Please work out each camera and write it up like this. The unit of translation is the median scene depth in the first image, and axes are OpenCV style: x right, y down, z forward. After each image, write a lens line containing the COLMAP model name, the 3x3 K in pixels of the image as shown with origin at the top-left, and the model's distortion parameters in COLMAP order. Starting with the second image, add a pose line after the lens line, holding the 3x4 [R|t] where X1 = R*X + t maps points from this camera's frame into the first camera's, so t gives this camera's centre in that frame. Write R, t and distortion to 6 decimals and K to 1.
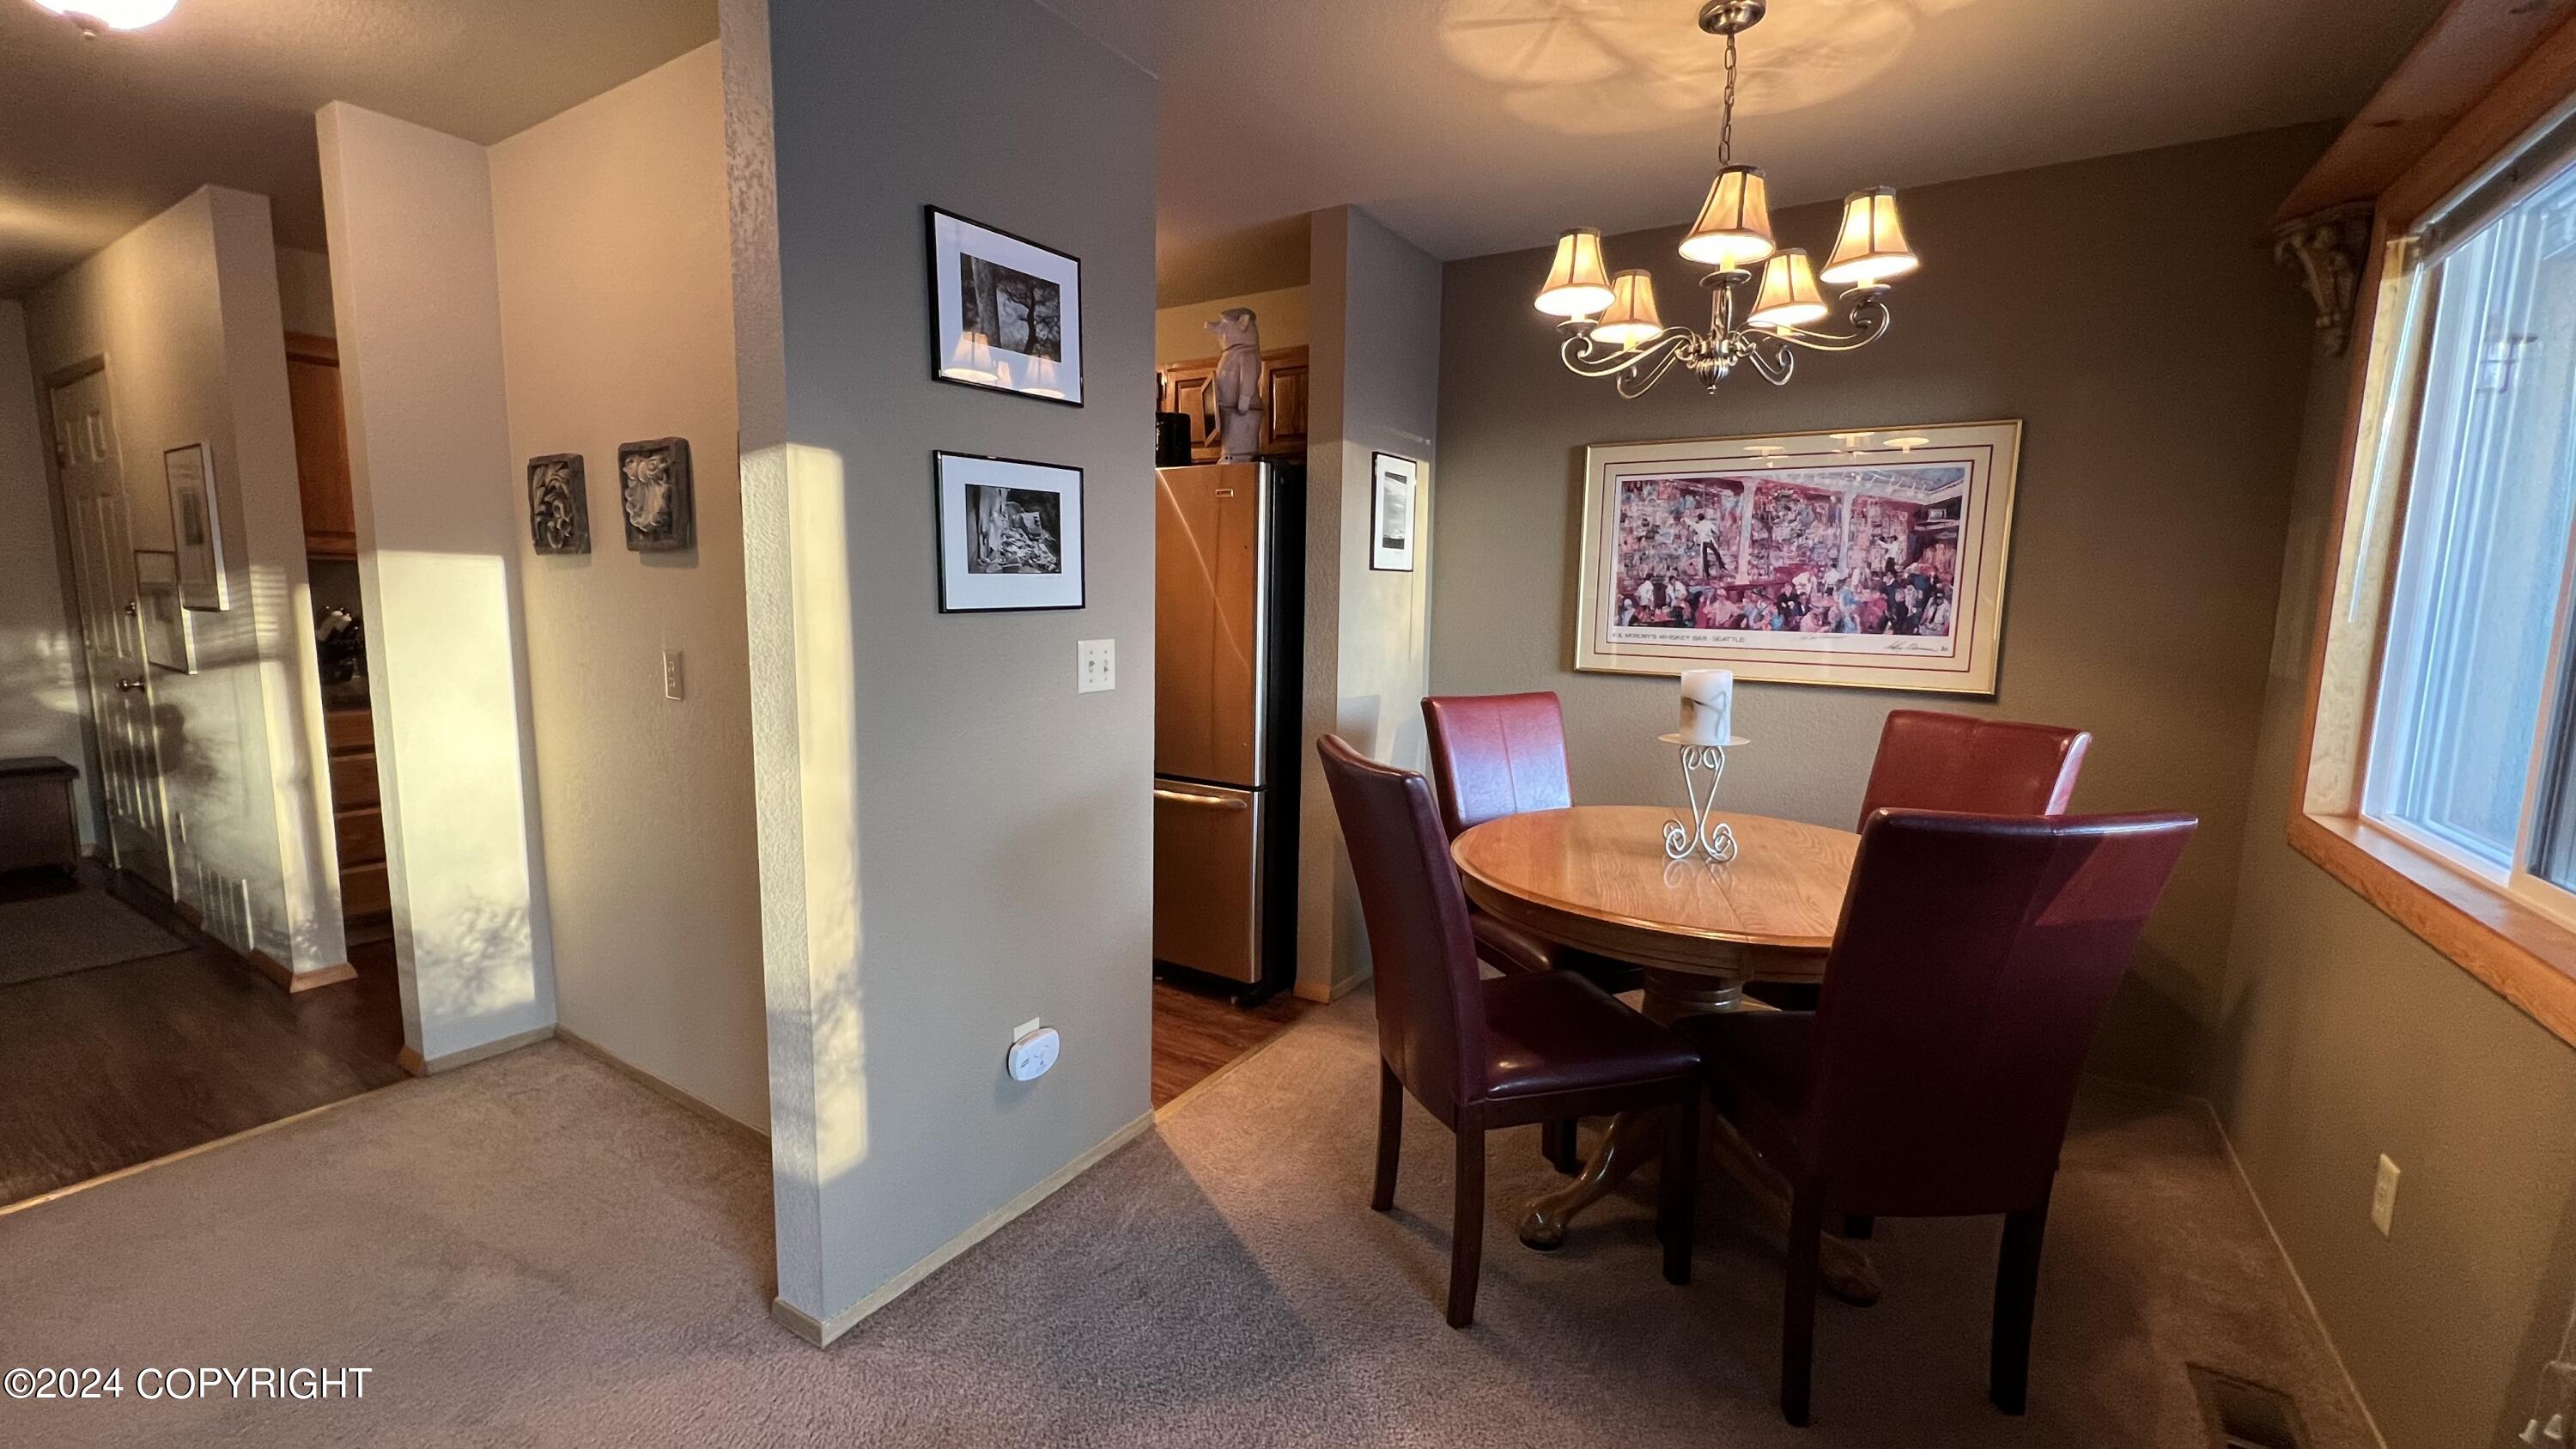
lens RADIAL K [[1035.5, 0, 1288.0], [0, 1035.5, 724.5], [0, 0, 1]] dist [0.000914, -0.000179]
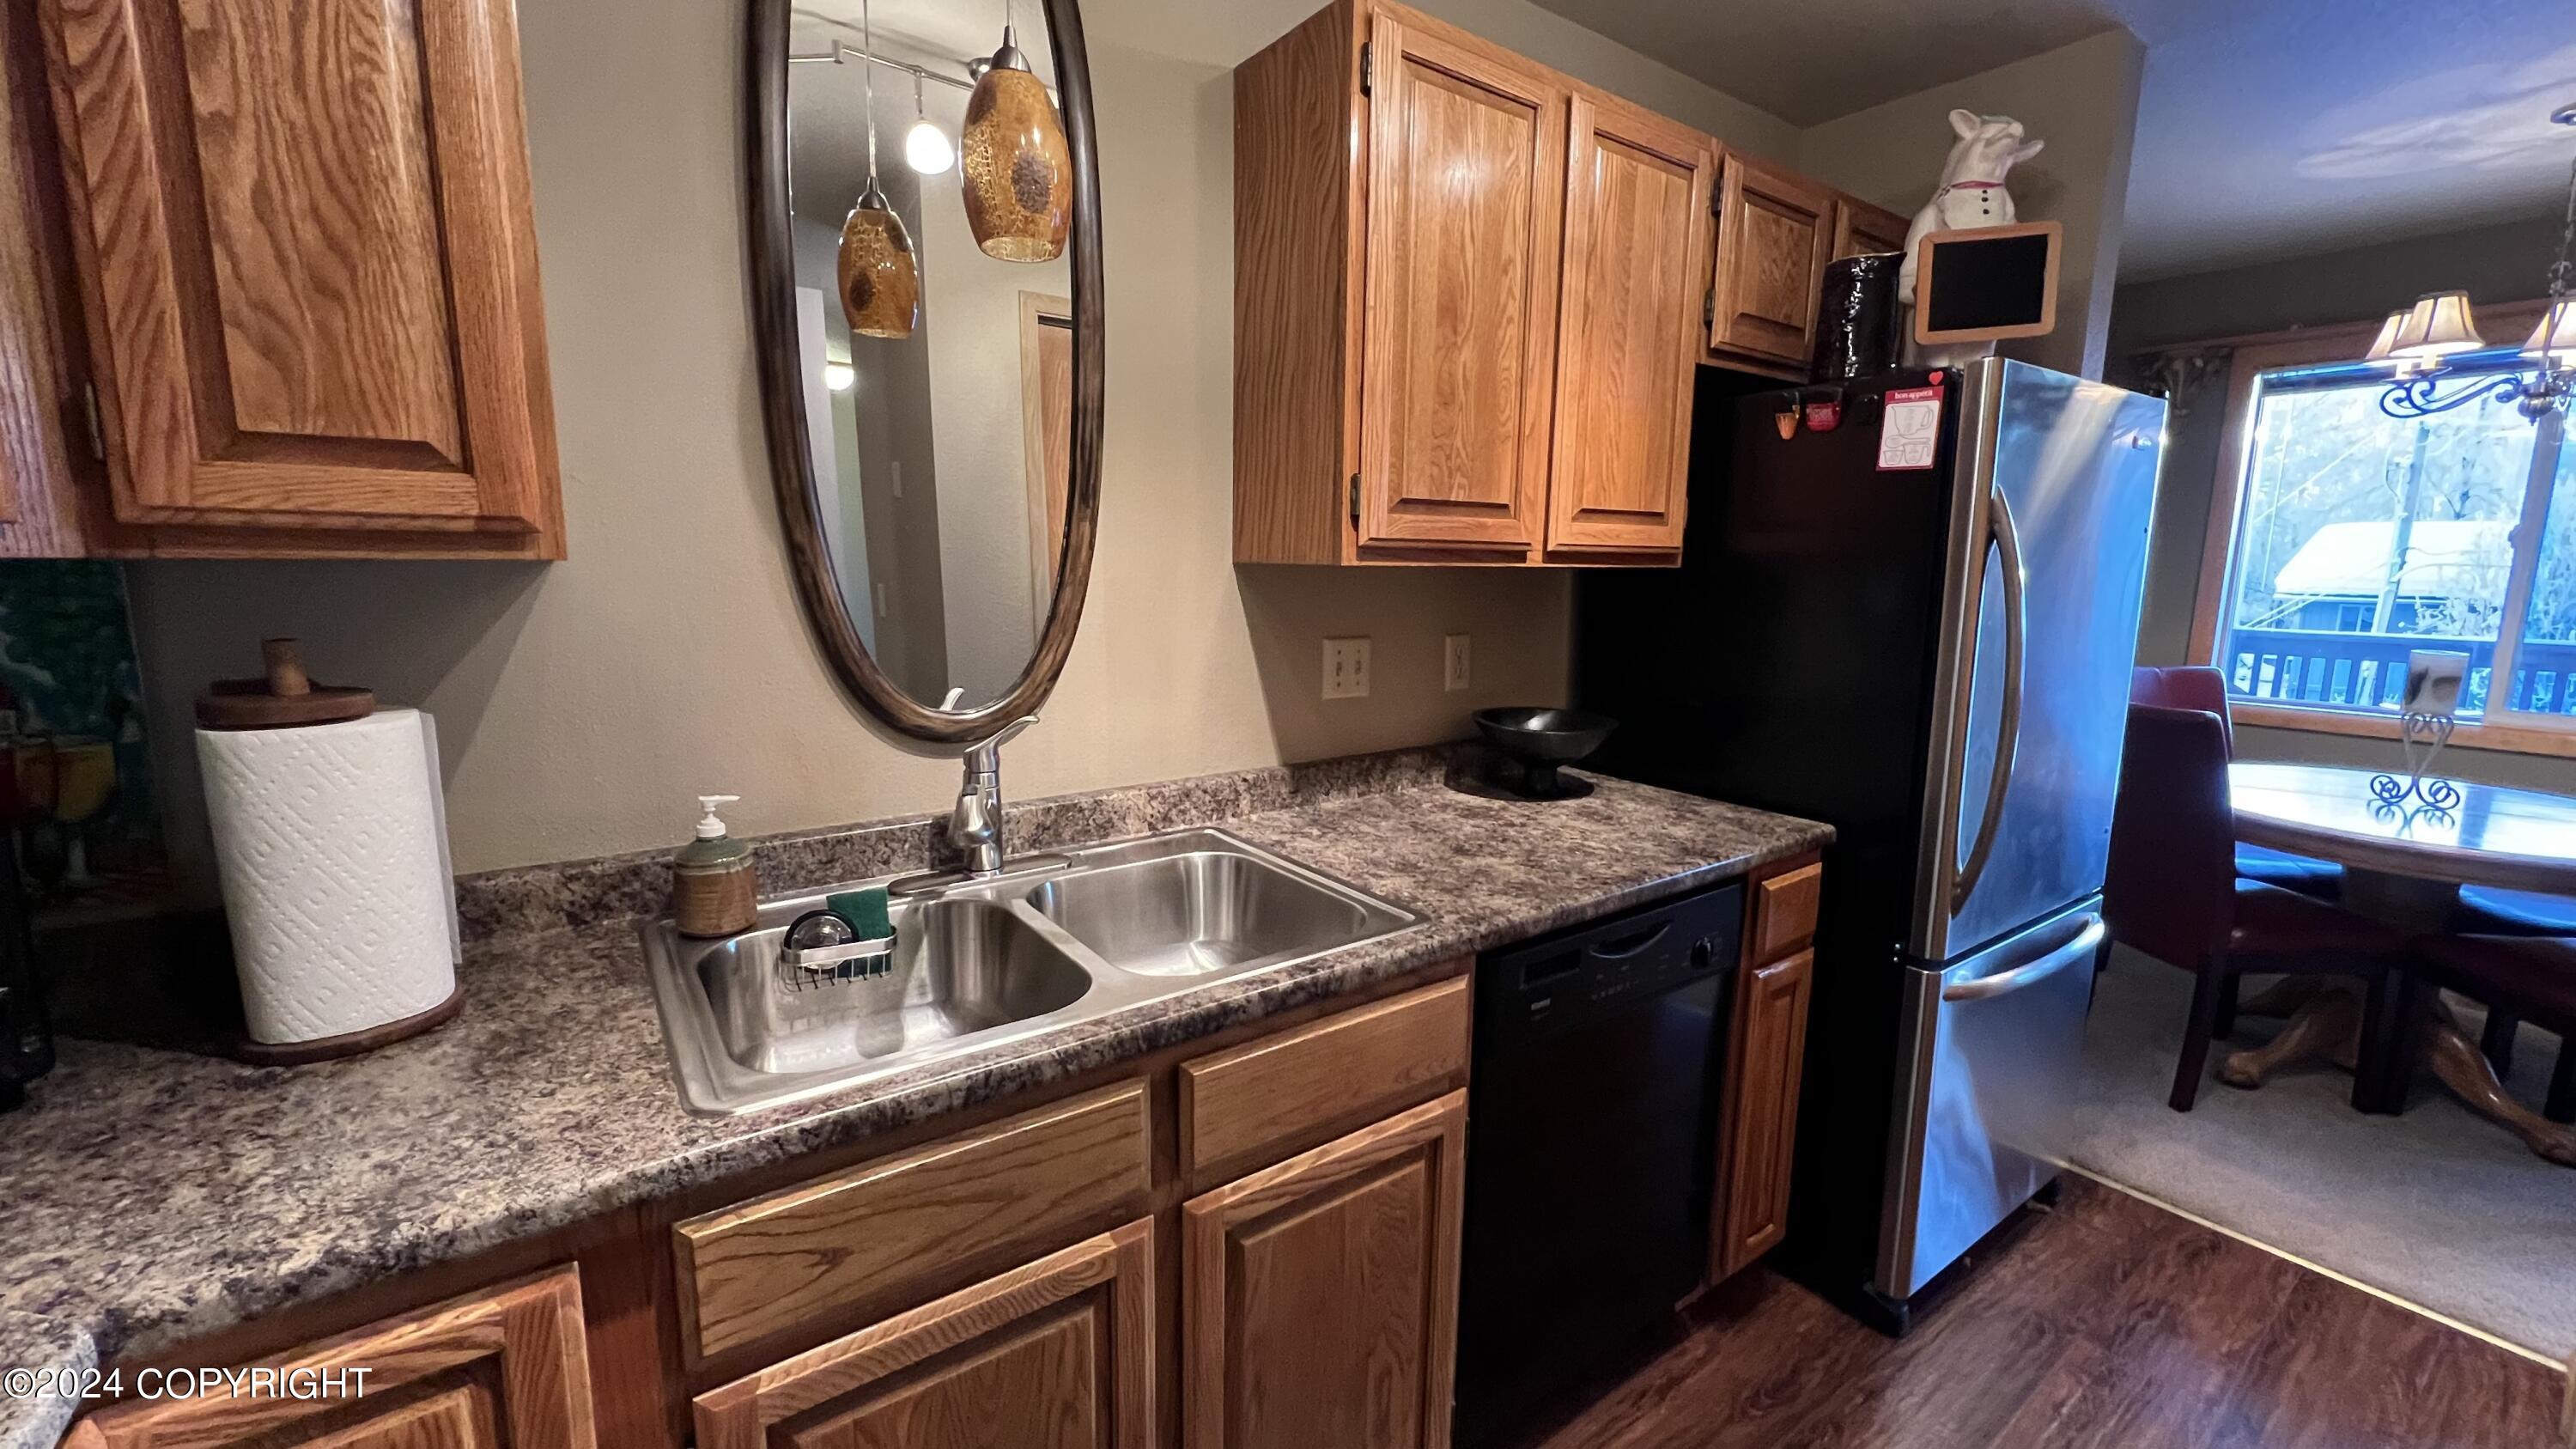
lens RADIAL K [[1035.5, 0, 1288.0], [0, 1035.5, 724.5], [0, 0, 1]] dist [0.000914, -0.000179]
pose [[0.374528, -0.158355, 0.913593, -1.203310], [0.118060, 0.985433, 0.122409, -0.272133], [-0.919669, 0.062013, 0.387768, 1.758696]]
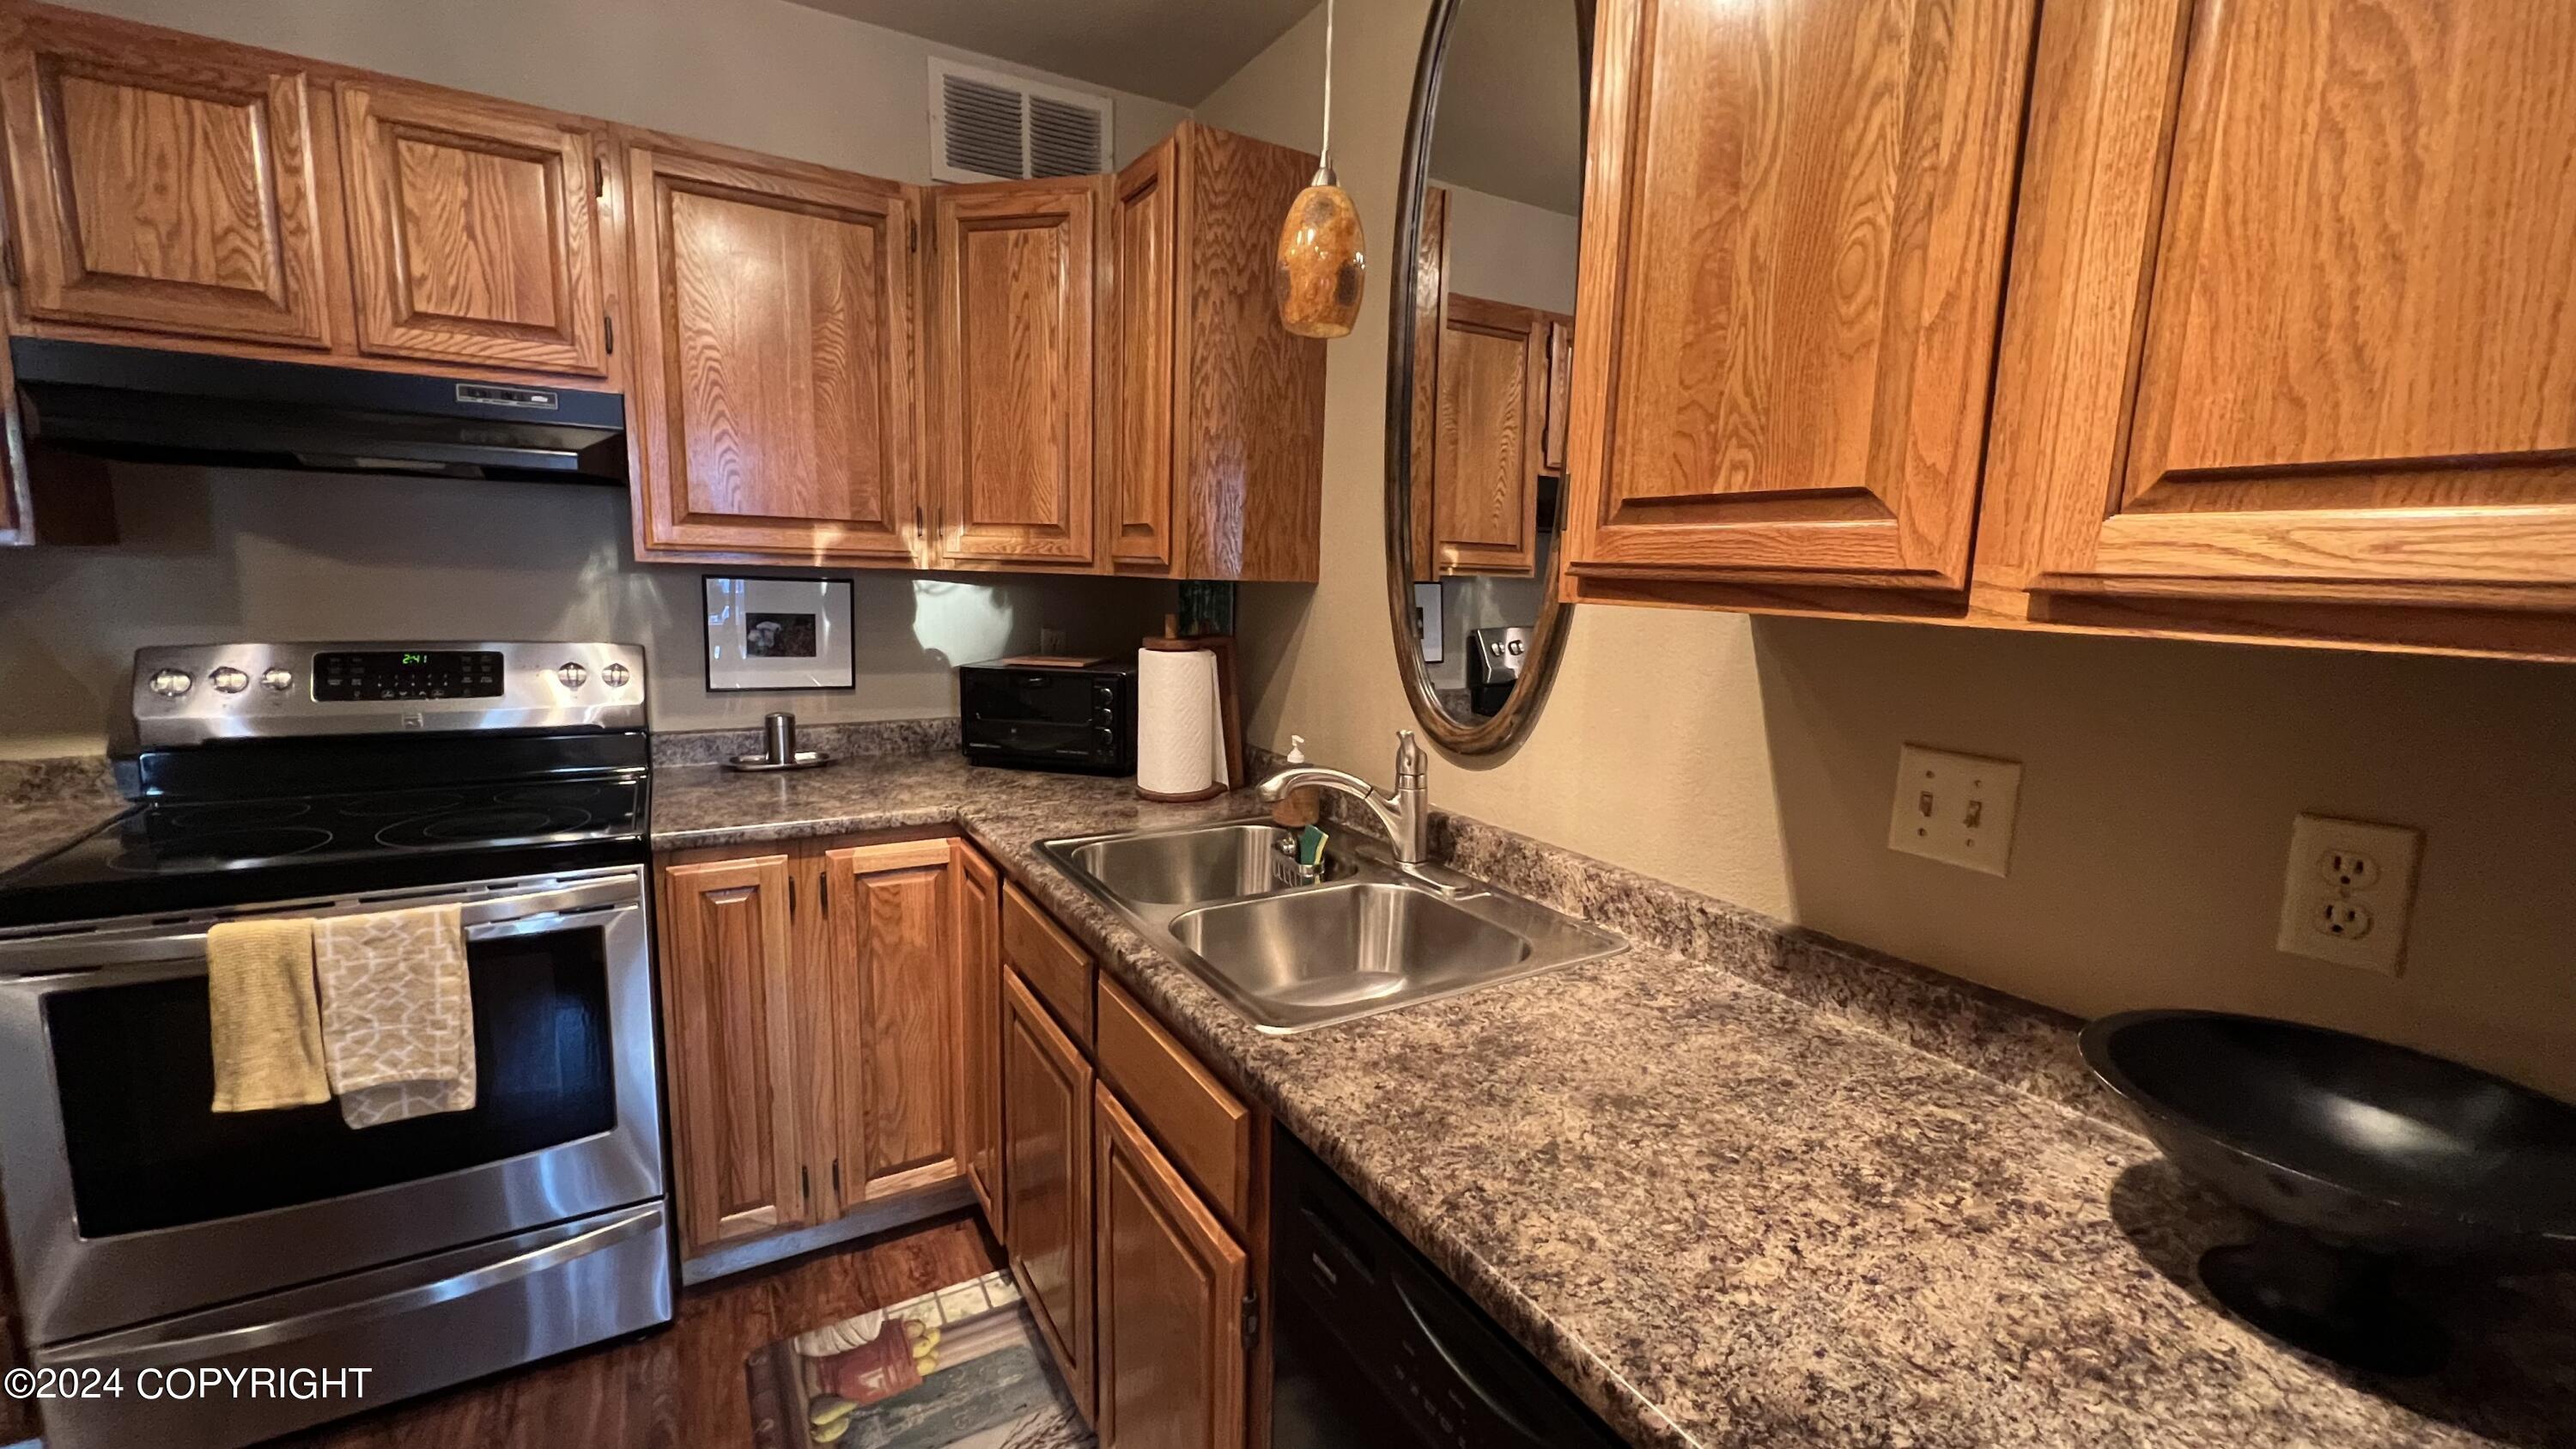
lens RADIAL K [[1035.5, 0, 1288.0], [0, 1035.5, 724.5], [0, 0, 1]] dist [0.000914, -0.000179]
pose [[0.893053, 0.080537, -0.442685, -0.430669], [-0.077588, 0.996677, 0.024802, -0.231970], [0.443212, 0.012197, 0.896334, 1.490288]]
